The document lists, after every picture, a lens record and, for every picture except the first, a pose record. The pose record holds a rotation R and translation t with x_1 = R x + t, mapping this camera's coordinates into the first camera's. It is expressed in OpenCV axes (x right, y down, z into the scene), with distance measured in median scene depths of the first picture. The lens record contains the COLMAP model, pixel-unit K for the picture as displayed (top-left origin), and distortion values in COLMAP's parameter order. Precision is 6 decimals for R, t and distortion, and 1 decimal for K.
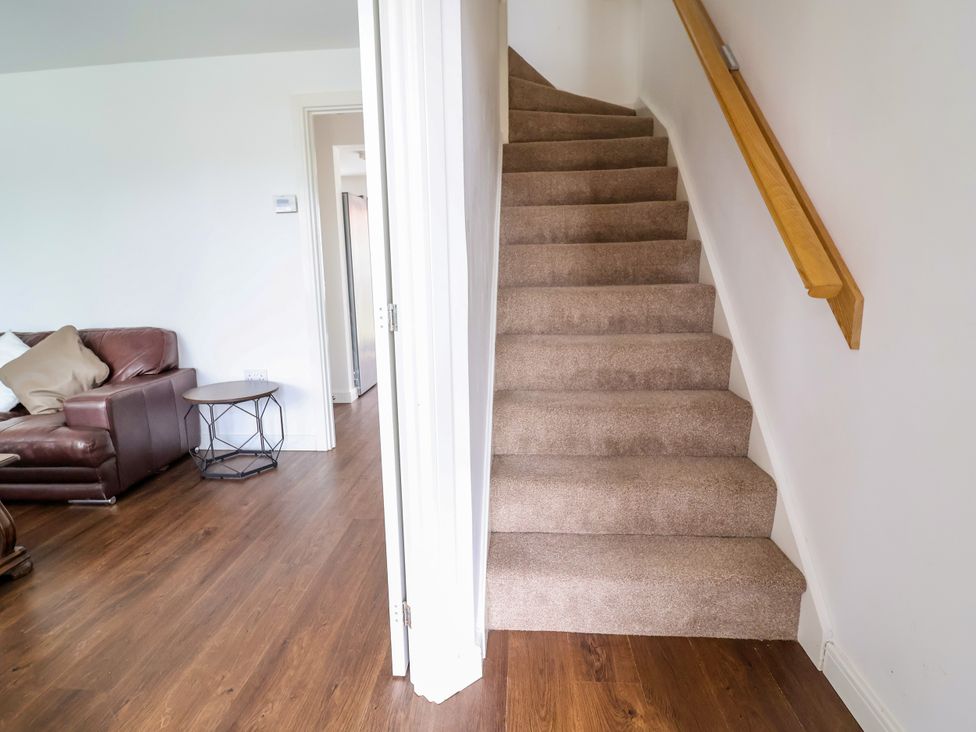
lens RADIAL K [[558.1, 0, 488.2], [0, 558.1, 369.1], [0, 0, 1]] dist [0.001467, -0.016132]
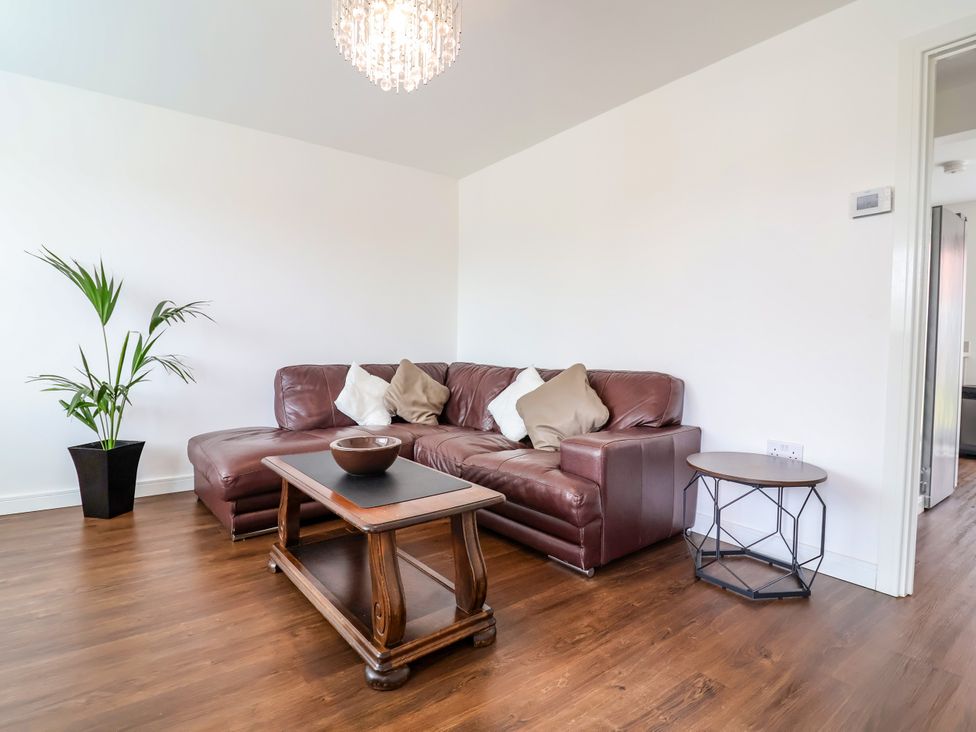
lens RADIAL K [[513.9, 0, 483.9], [0, 513.9, 363.8], [0, 0, 1]] dist [0.002468, -0.014291]
pose [[0.668563, 0.057804, -0.741405, -0.216965], [-0.165586, 0.983517, -0.072637, 0.014928], [0.724986, 0.171329, 0.667115, 0.301565]]
